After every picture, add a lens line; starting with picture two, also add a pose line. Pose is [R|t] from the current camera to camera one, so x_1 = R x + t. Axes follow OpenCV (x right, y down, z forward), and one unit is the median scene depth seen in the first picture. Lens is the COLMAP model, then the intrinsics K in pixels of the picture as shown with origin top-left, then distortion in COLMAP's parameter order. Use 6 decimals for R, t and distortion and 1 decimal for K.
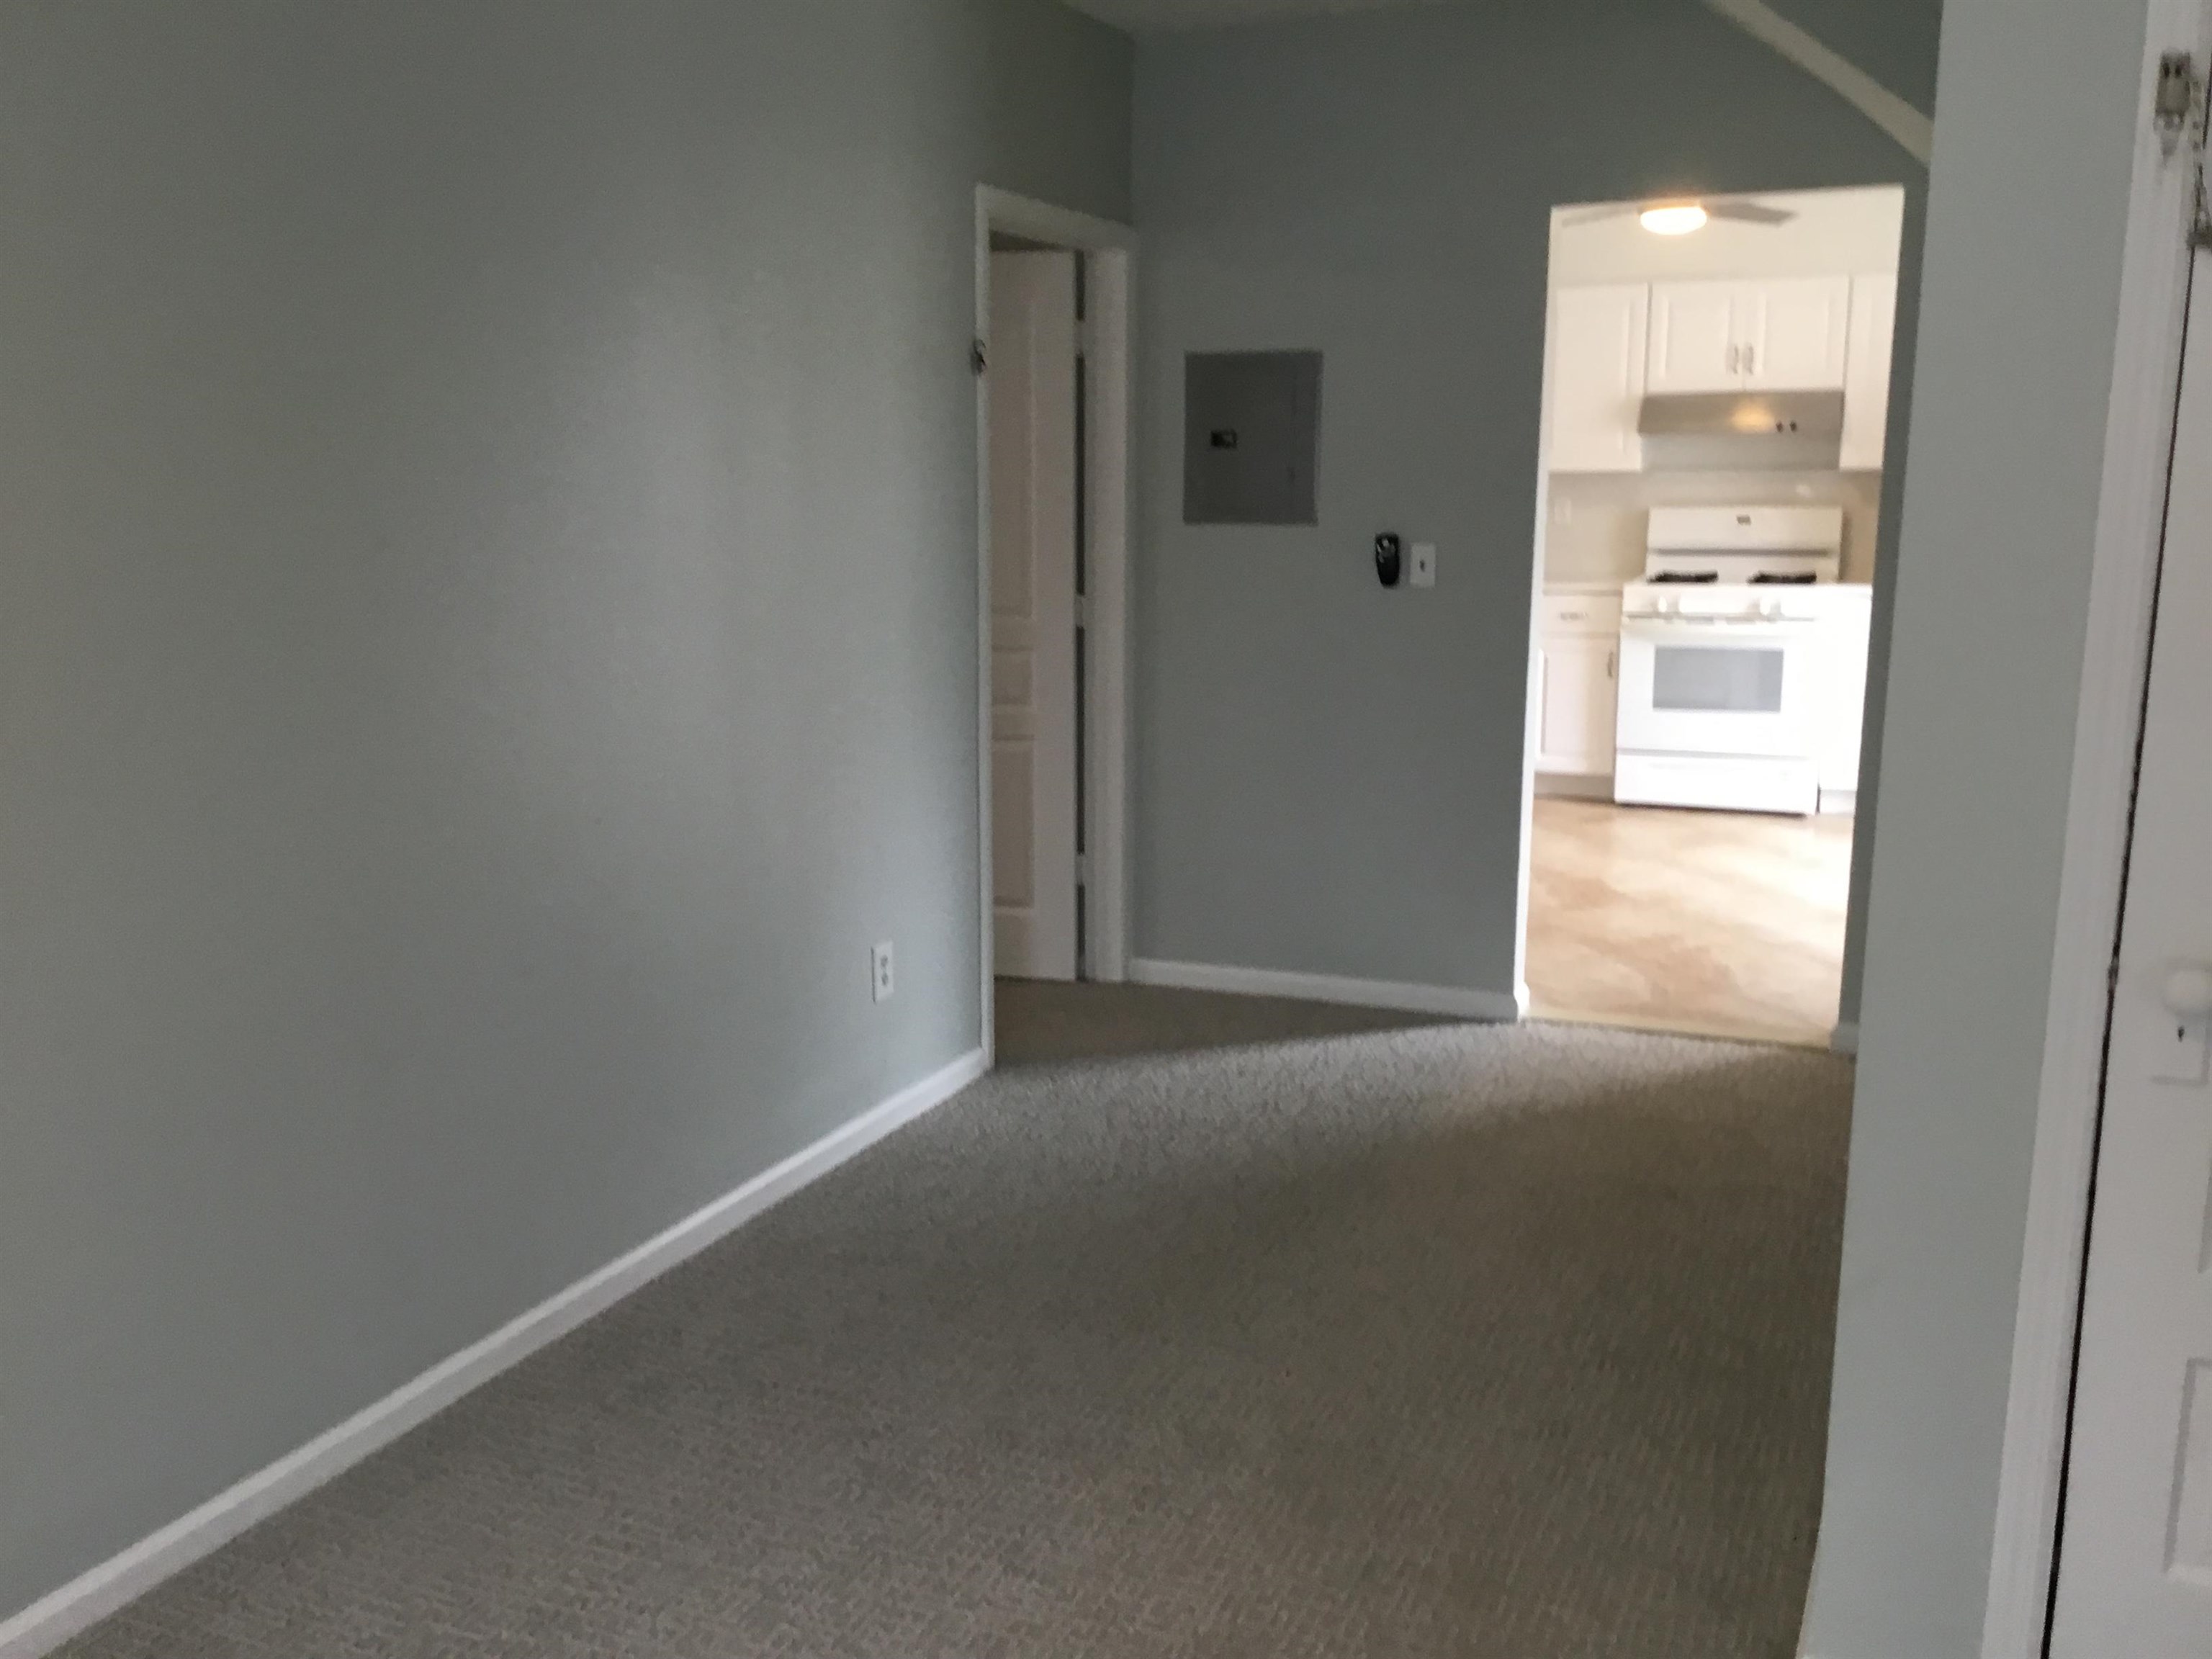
lens RADIAL K [[1990.9, 0, 1109.4], [0, 1990.9, 824.2], [0, 0, 1]] dist [0.126054, -0.234818]
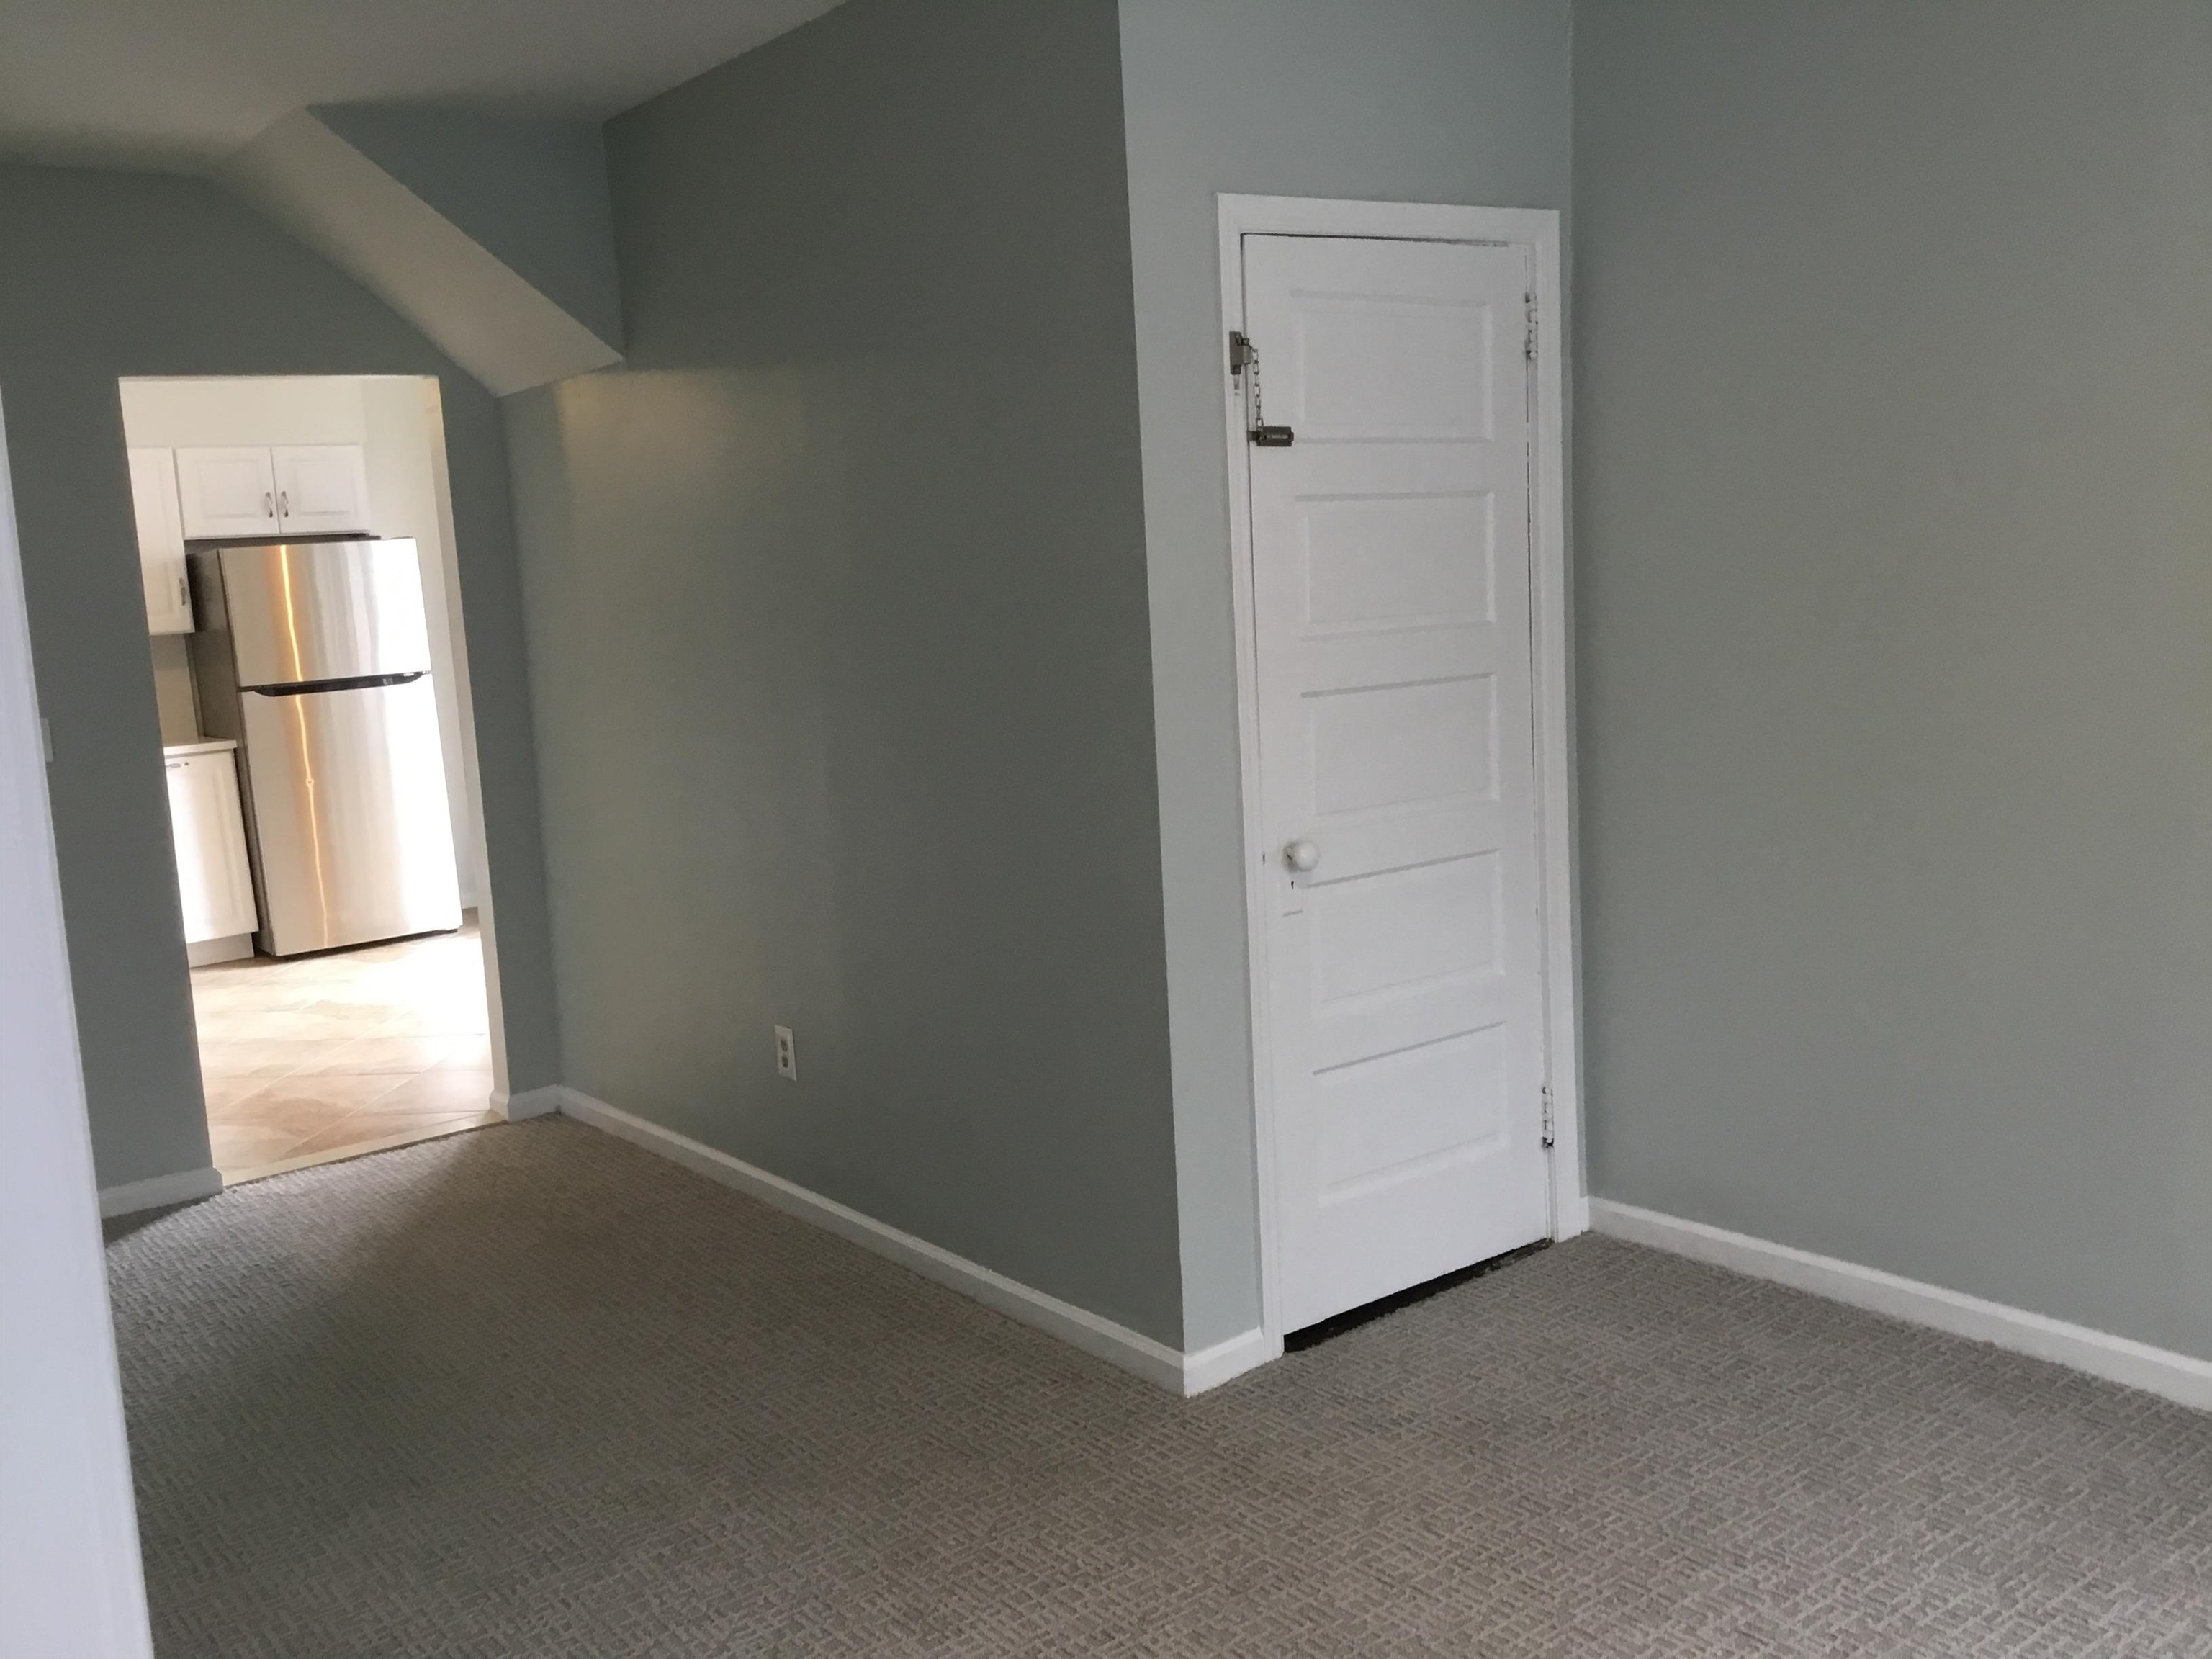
lens RADIAL K [[1990.9, 0, 1118.5], [0, 1990.9, 841.6], [0, 0, 1]] dist [0.126054, -0.234818]
pose [[0.471983, -0.148349, 0.869037, -0.425567], [0.218375, 0.974694, 0.047783, -0.019415], [-0.854134, 0.167223, 0.492434, 0.113983]]
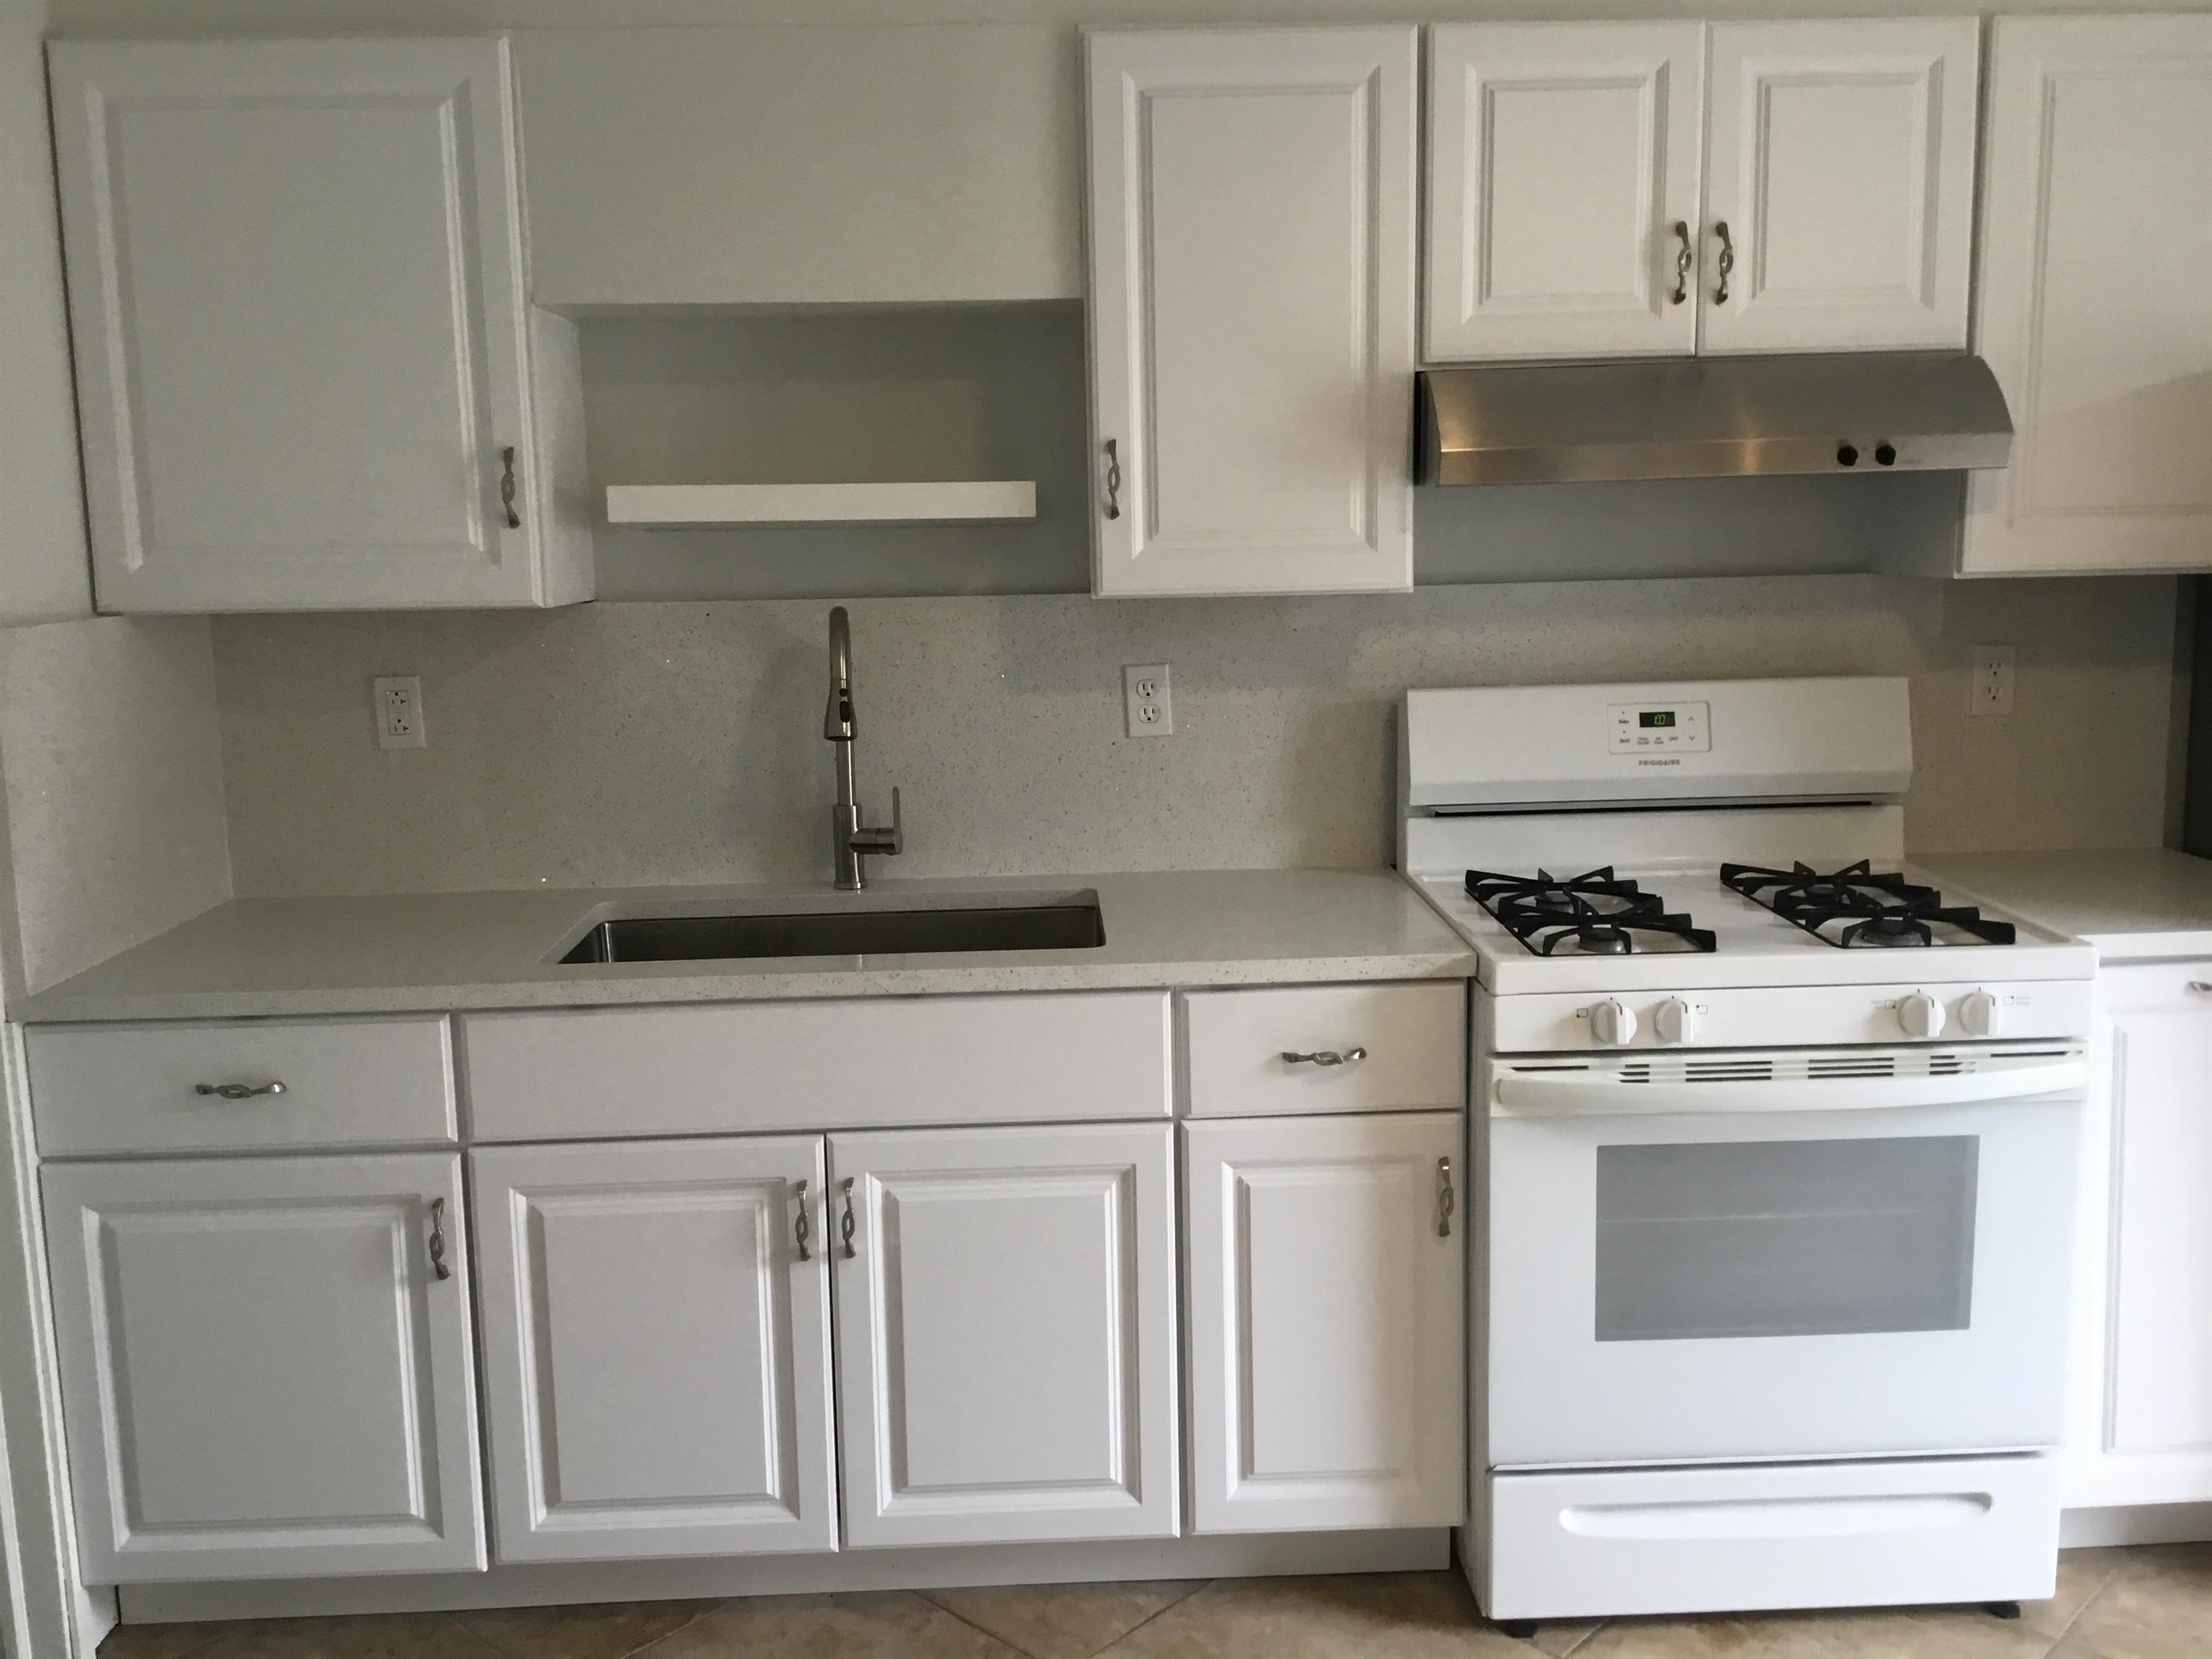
lens RADIAL K [[1990.9, 0, 1112.4], [0, 1990.9, 832.7], [0, 0, 1]] dist [0.126054, -0.234818]
pose [[0.899826, -0.080844, 0.428694, 0.108119], [0.093241, 0.995612, -0.007959, -0.213596], [-0.426169, 0.047134, 0.903415, 1.116057]]
